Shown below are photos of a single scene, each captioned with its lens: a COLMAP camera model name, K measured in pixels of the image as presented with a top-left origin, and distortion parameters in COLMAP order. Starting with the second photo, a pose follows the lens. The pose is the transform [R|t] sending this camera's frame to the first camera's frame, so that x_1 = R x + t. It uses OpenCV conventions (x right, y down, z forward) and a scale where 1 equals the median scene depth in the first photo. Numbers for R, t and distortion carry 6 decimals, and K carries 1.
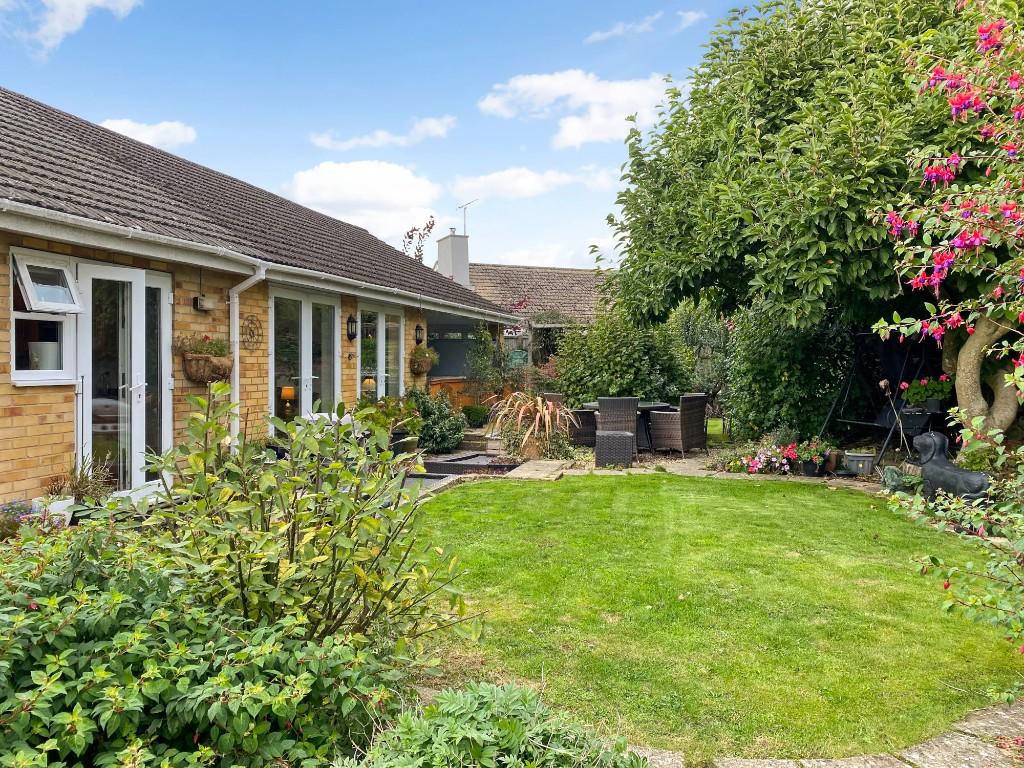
lens RADIAL K [[779.8, 0, 512.5], [0, 779.8, 389.7], [0, 0, 1]] dist [0.045056, -0.000685]
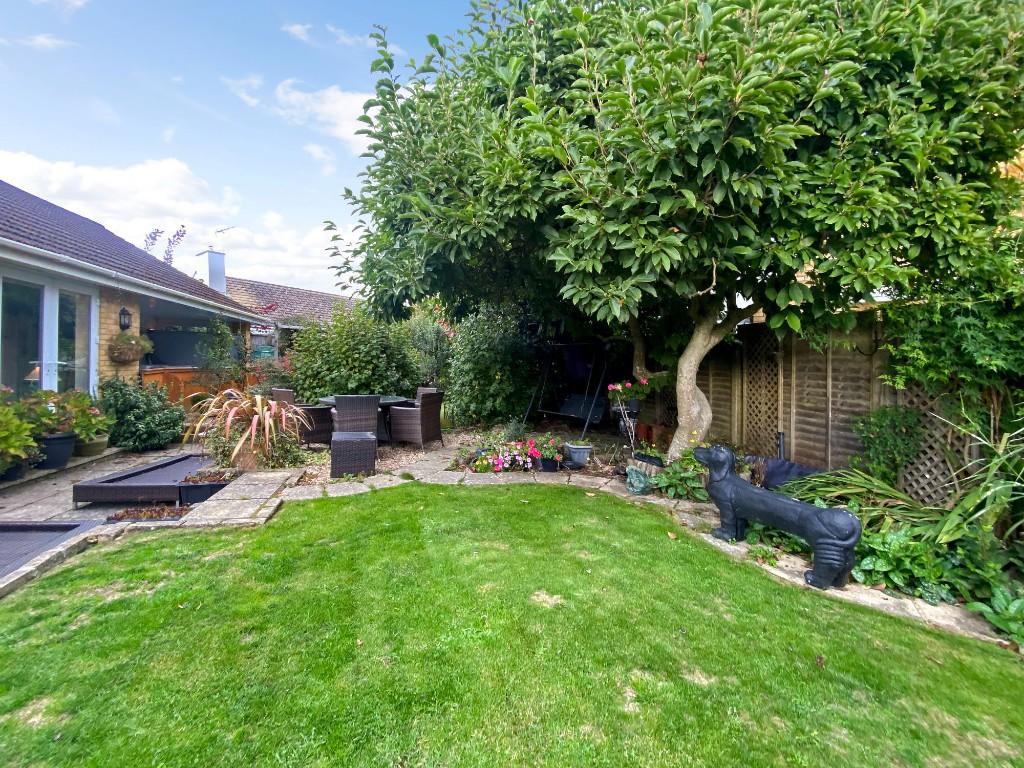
lens RADIAL K [[412.0, 0, 519.1], [0, 412.0, 395.0], [0, 0, 1]] dist [-0.002839, -0.000390]
pose [[0.867741, -0.002350, 0.497011, 0.049342], [-0.019406, 0.999066, 0.038605, -0.011441], [-0.496638, -0.043144, 0.866885, 0.408596]]
